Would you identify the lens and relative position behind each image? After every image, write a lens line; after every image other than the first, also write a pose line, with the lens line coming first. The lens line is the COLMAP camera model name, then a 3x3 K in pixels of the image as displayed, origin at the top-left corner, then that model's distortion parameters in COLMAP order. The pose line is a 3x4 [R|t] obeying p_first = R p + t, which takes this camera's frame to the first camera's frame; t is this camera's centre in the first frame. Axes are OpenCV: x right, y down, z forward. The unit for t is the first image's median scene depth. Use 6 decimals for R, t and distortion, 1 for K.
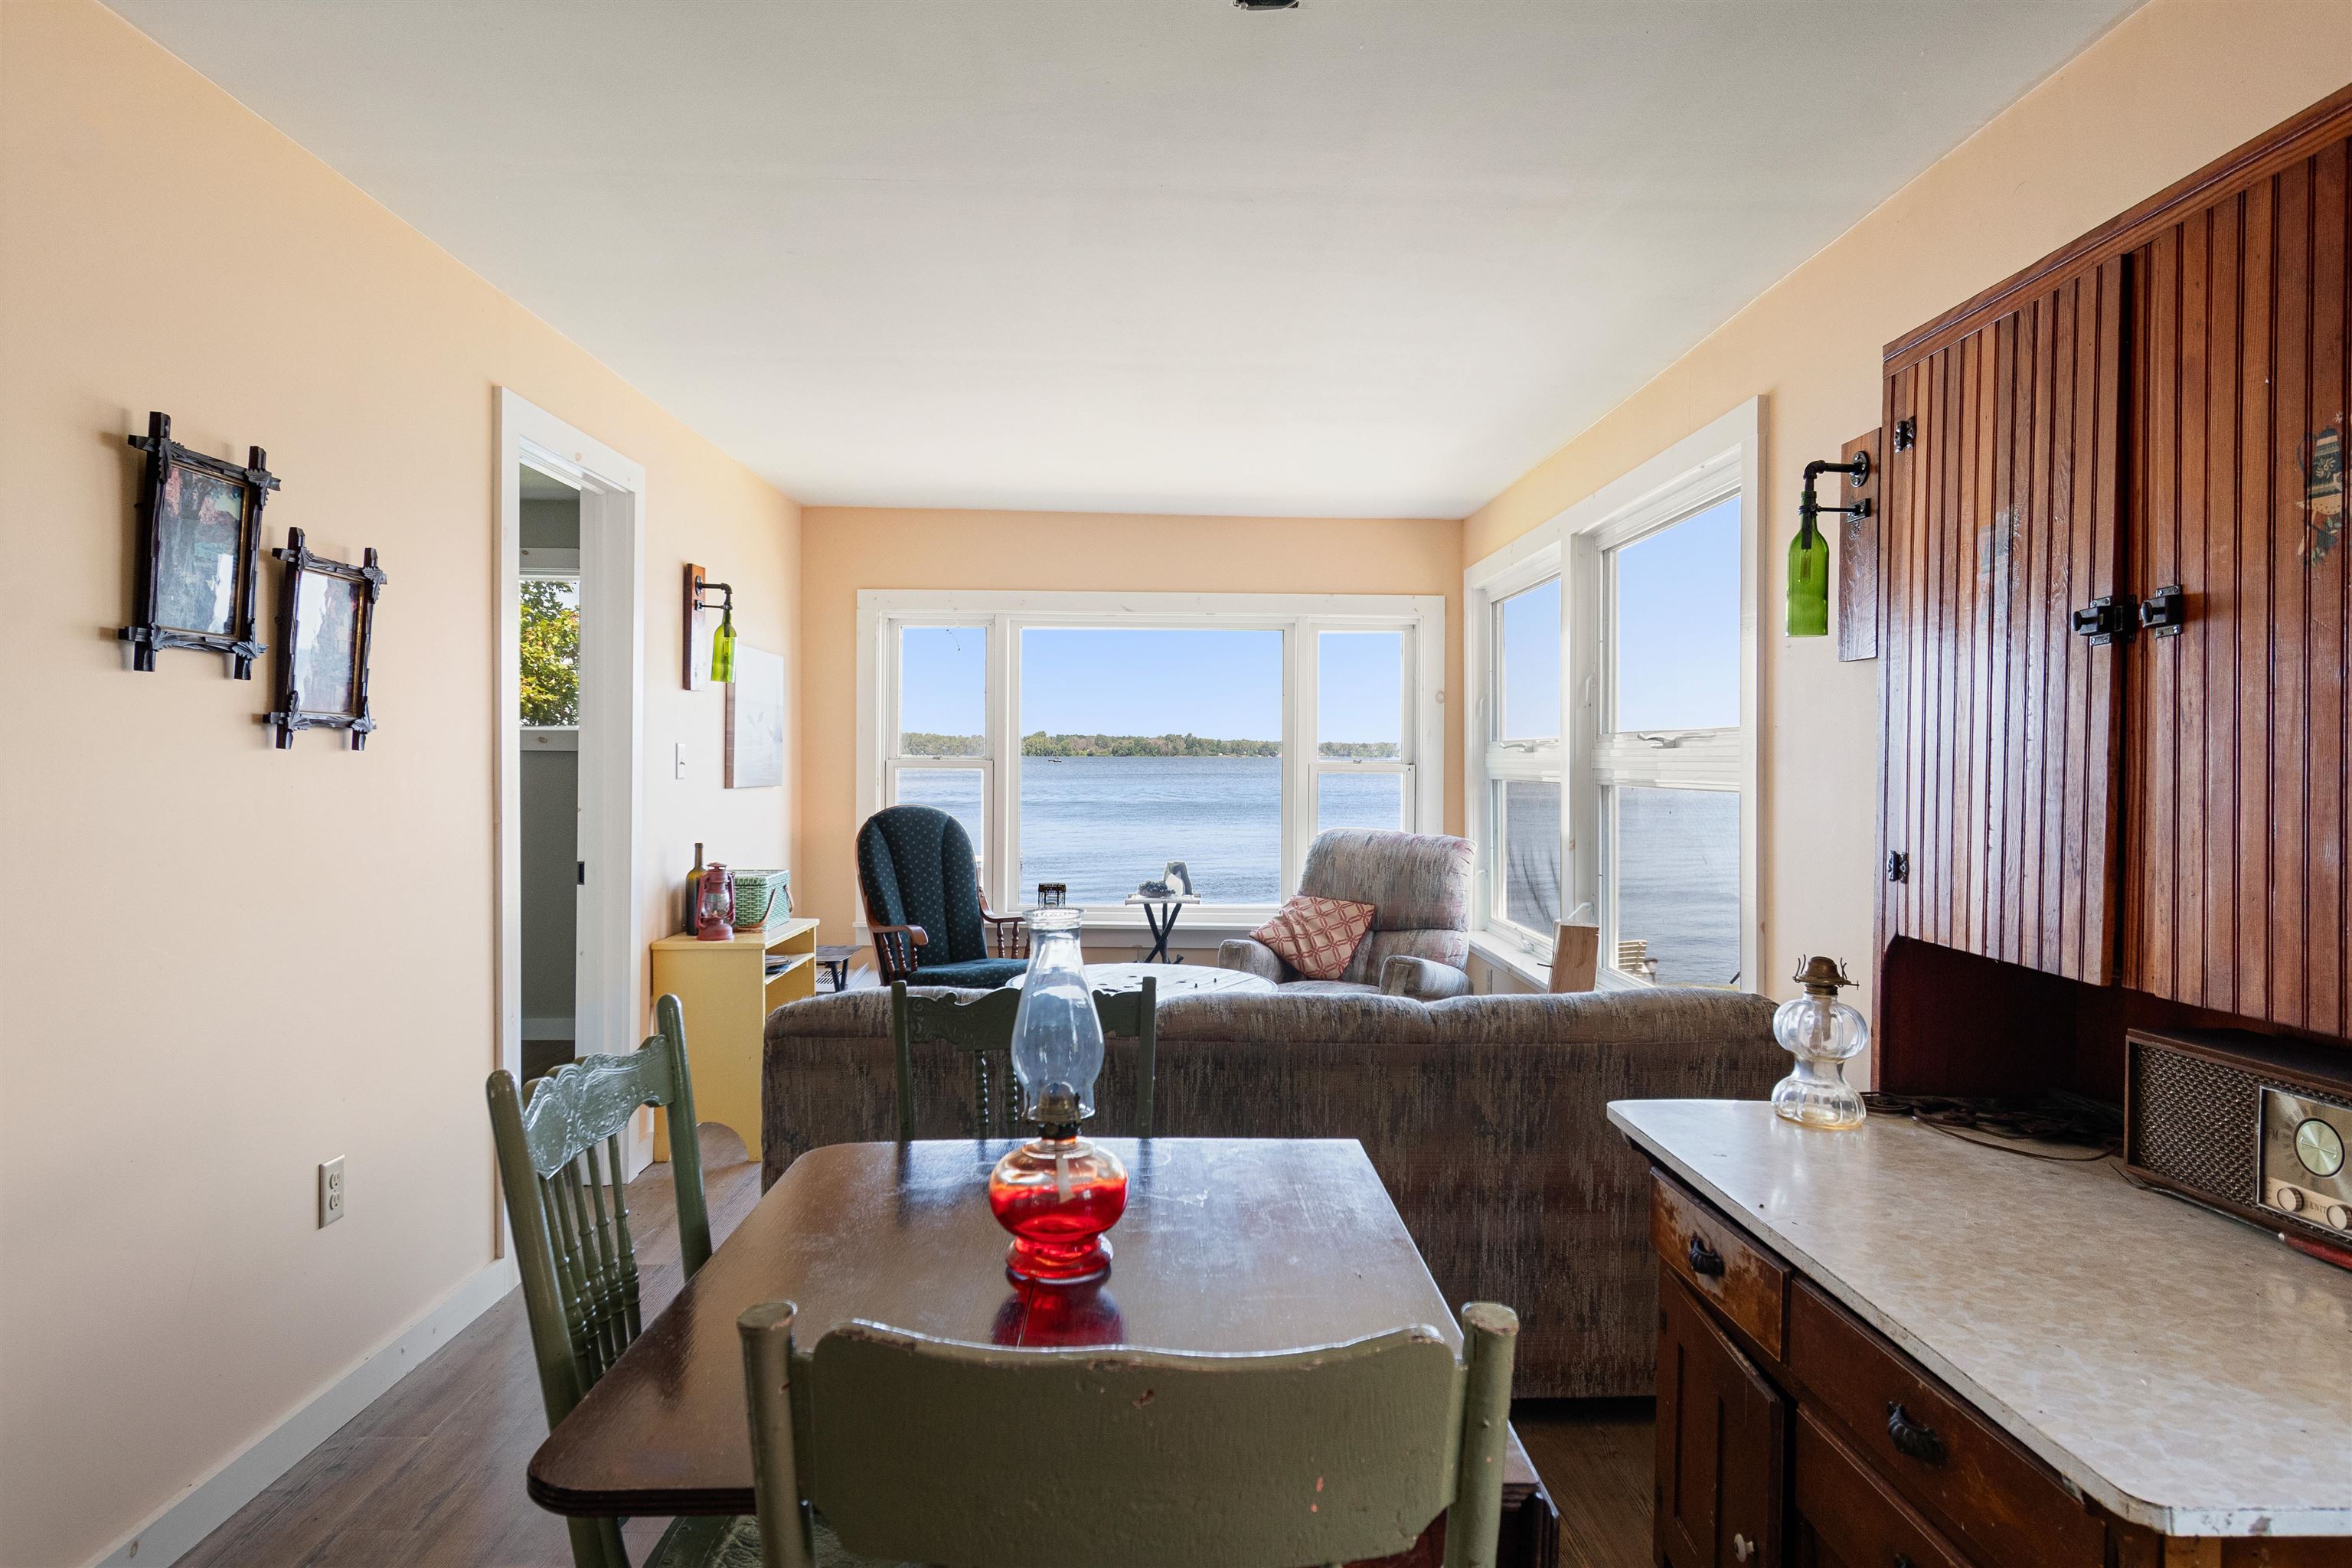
lens RADIAL K [[1439.8, 0, 1178.0], [0, 1439.8, 767.1], [0, 0, 1]] dist [0.004683, 0.001014]
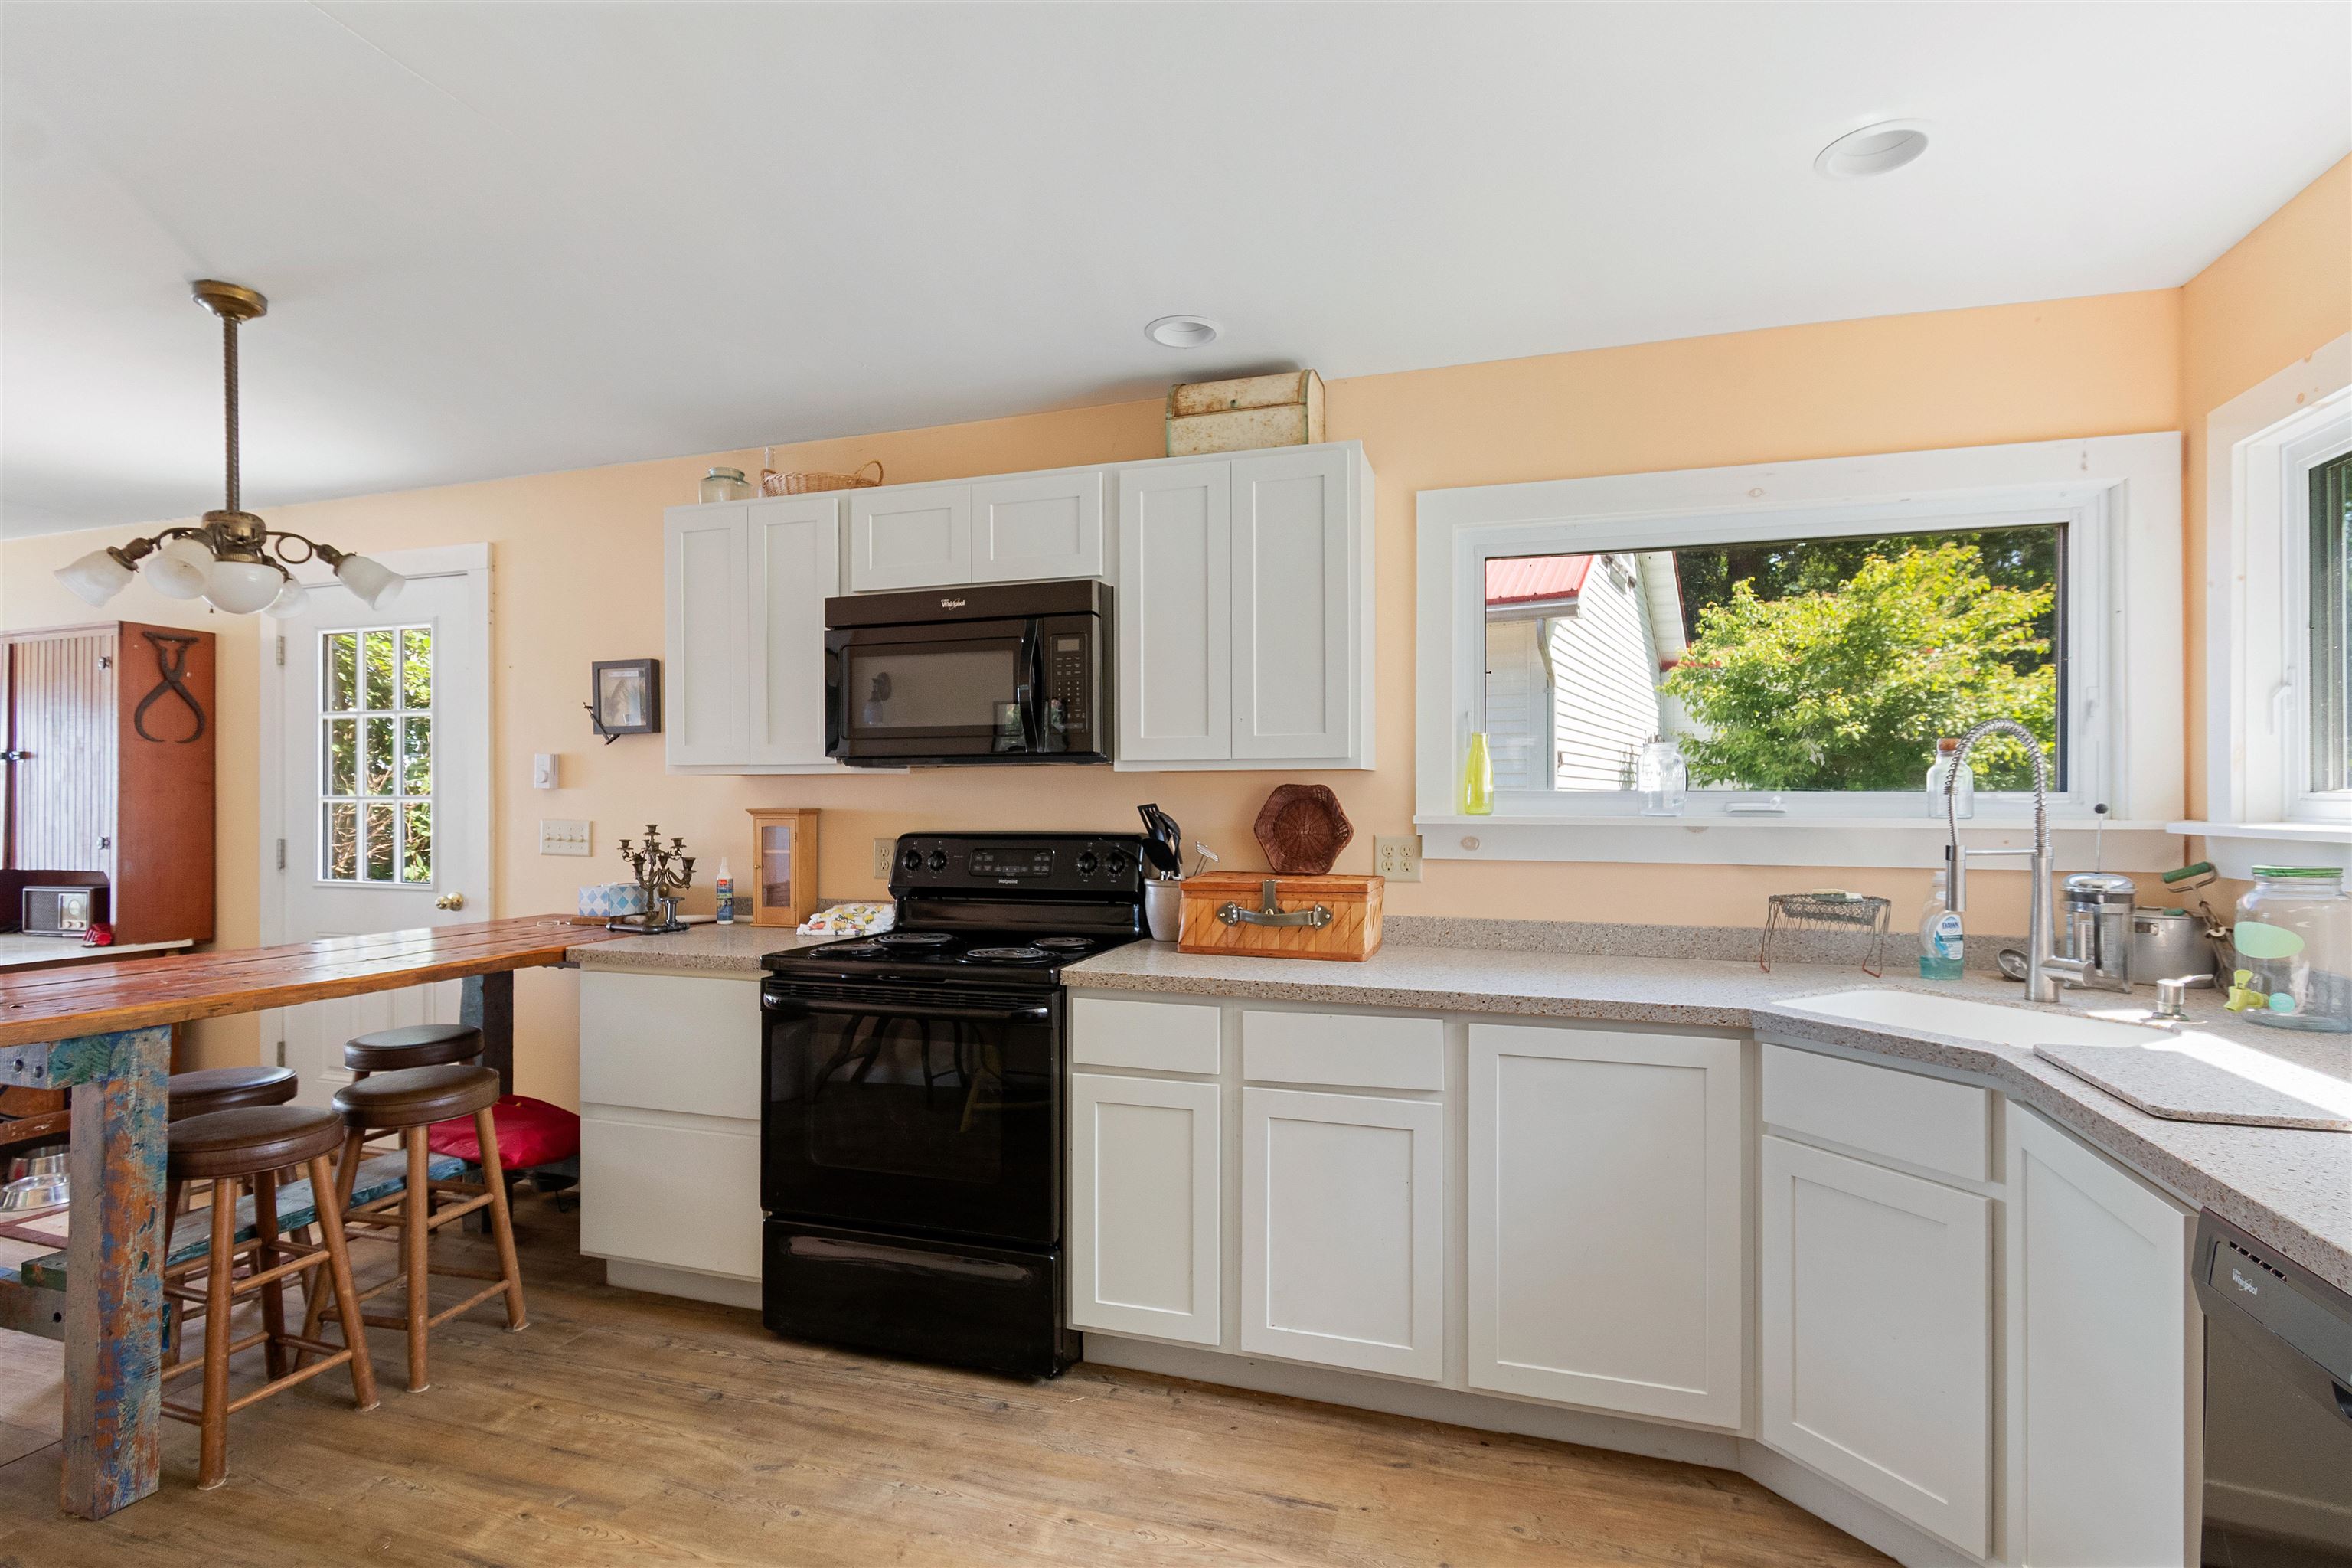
lens RADIAL K [[1102.3, 0, 1196.2], [0, 1102.3, 786.9], [0, 0, 1]] dist [-0.006910, -0.002335]
pose [[0.316133, 0.002820, 0.948711, -0.281054], [0.011493, 0.999911, -0.006802, 0.004879], [-0.948645, 0.013054, 0.316073, -0.781548]]
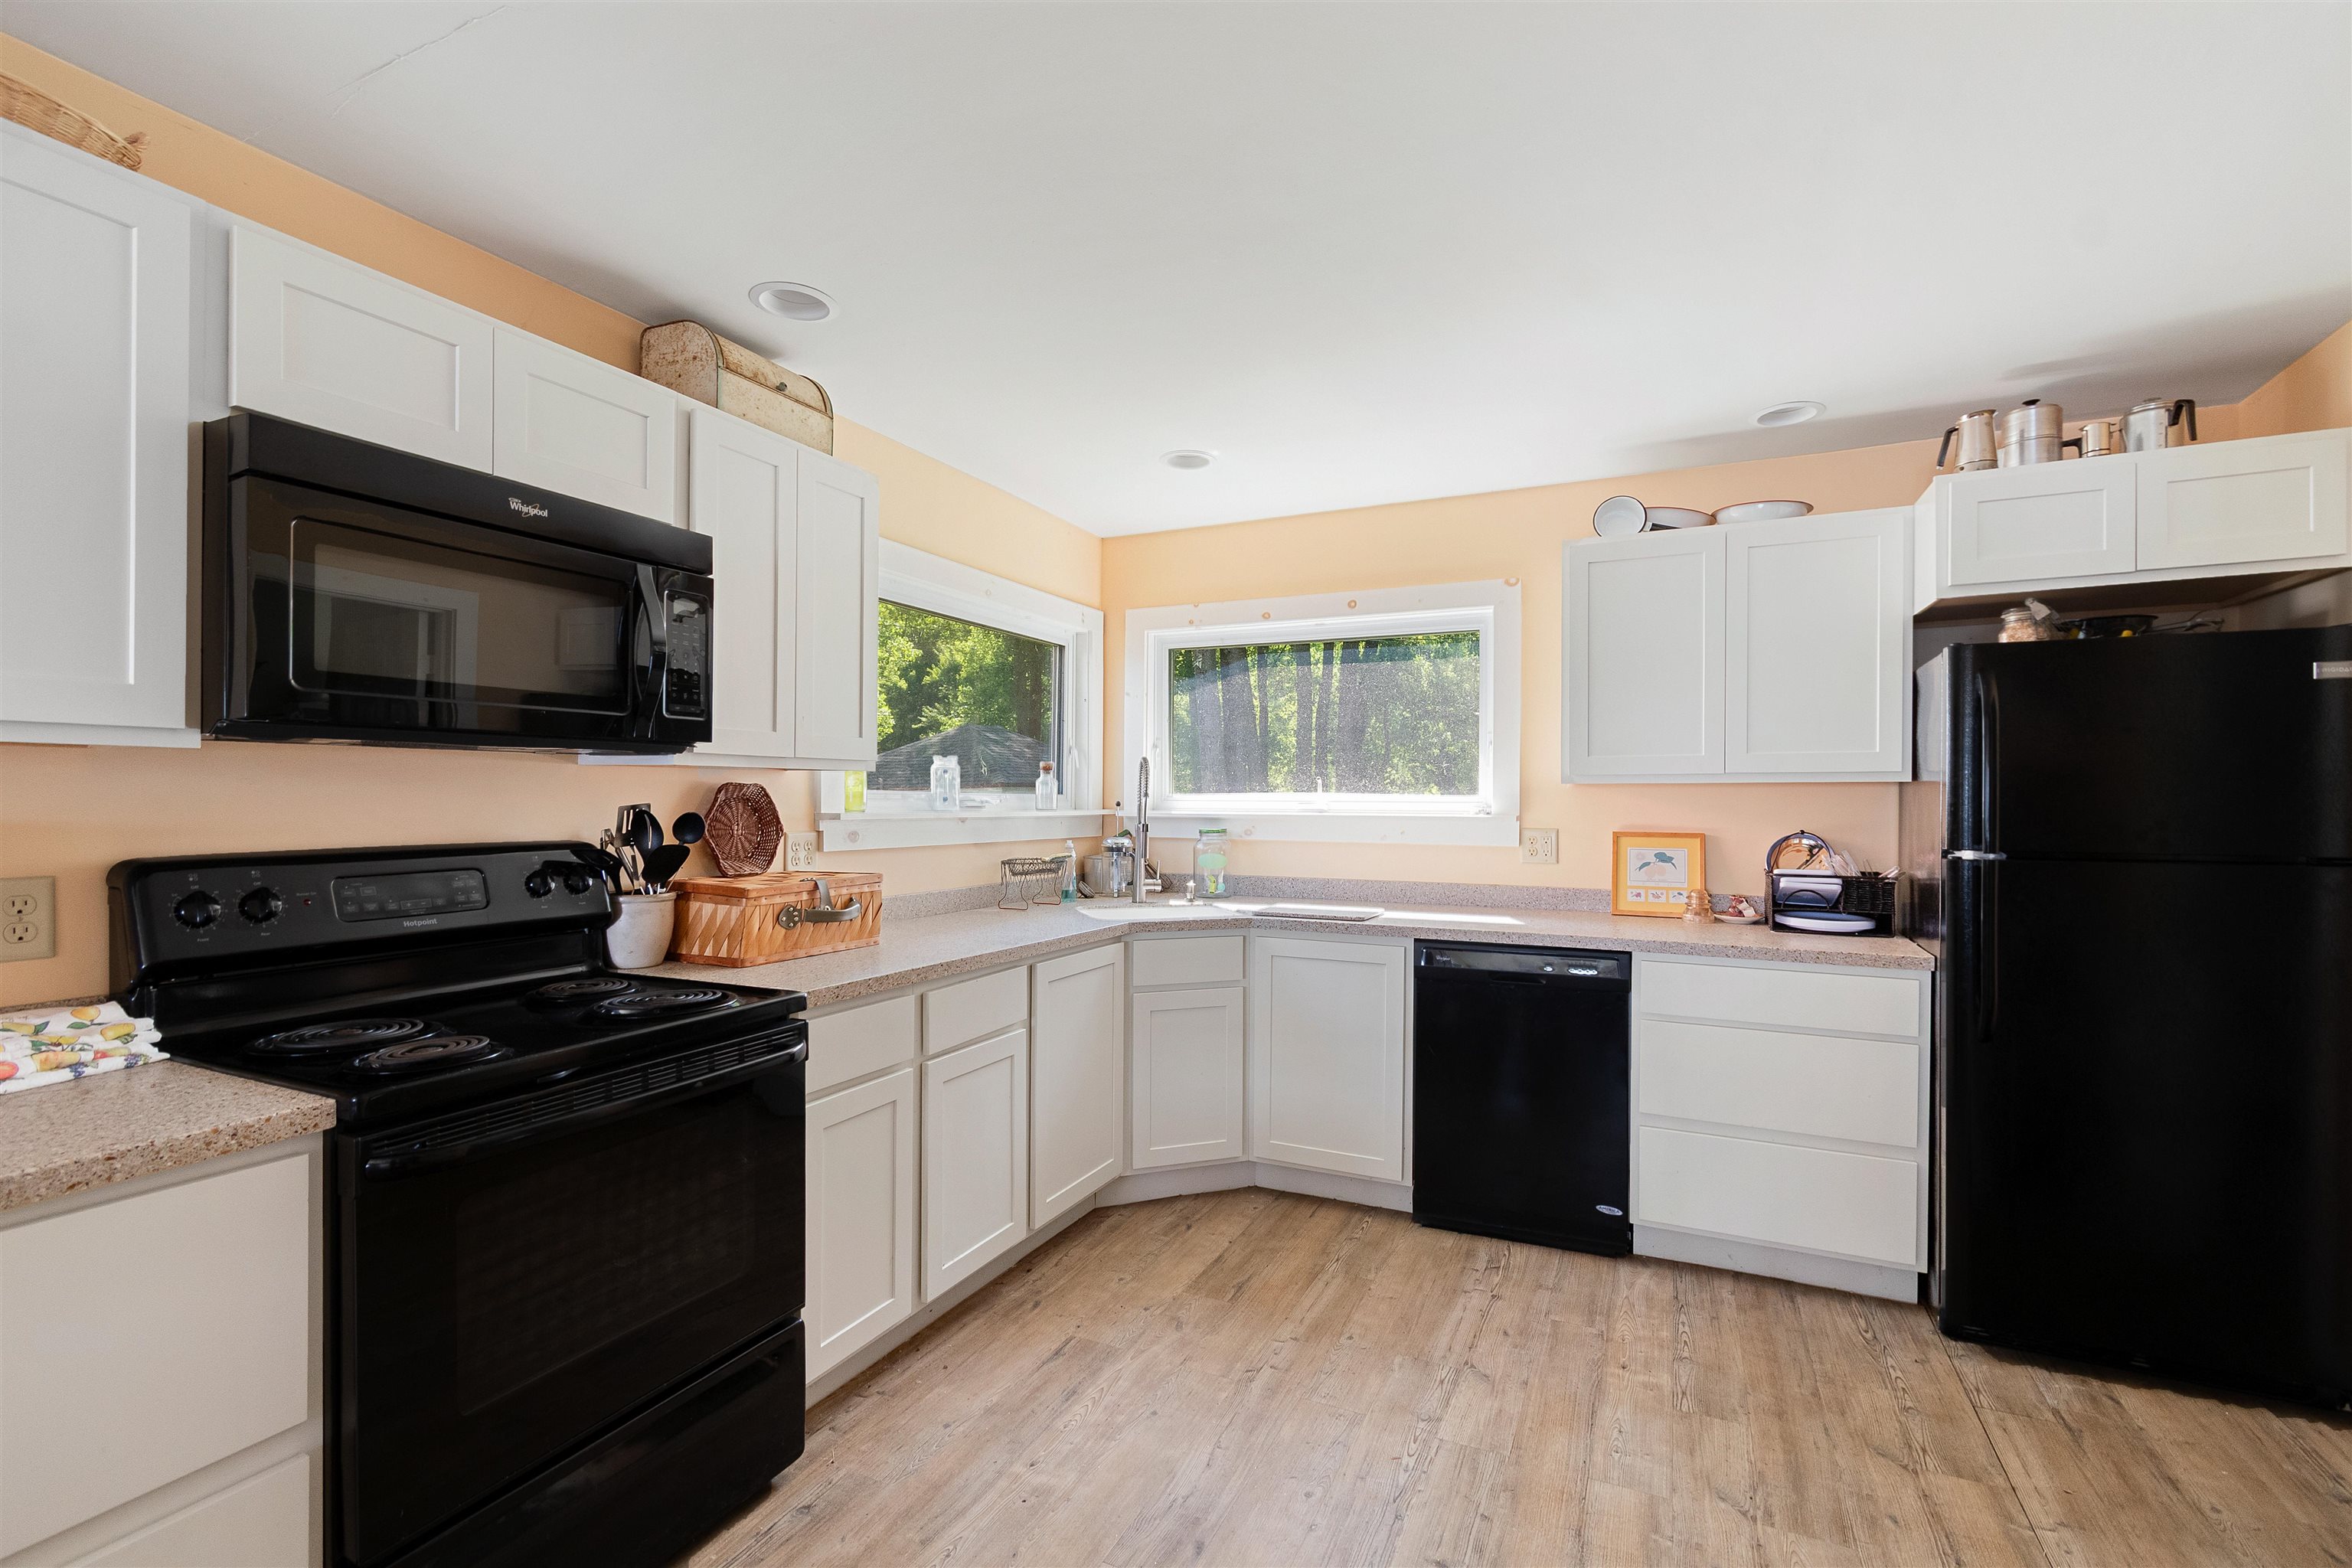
lens RADIAL K [[1020.1, 0, 1179.7], [0, 1020.1, 790.4], [0, 0, 1]] dist [0.001331, -0.000861]
pose [[-0.891403, -0.010495, 0.453090, -0.144809], [-0.008975, 0.999945, 0.005504, -0.000815], [-0.453123, 0.000840, -0.891448, -0.265931]]
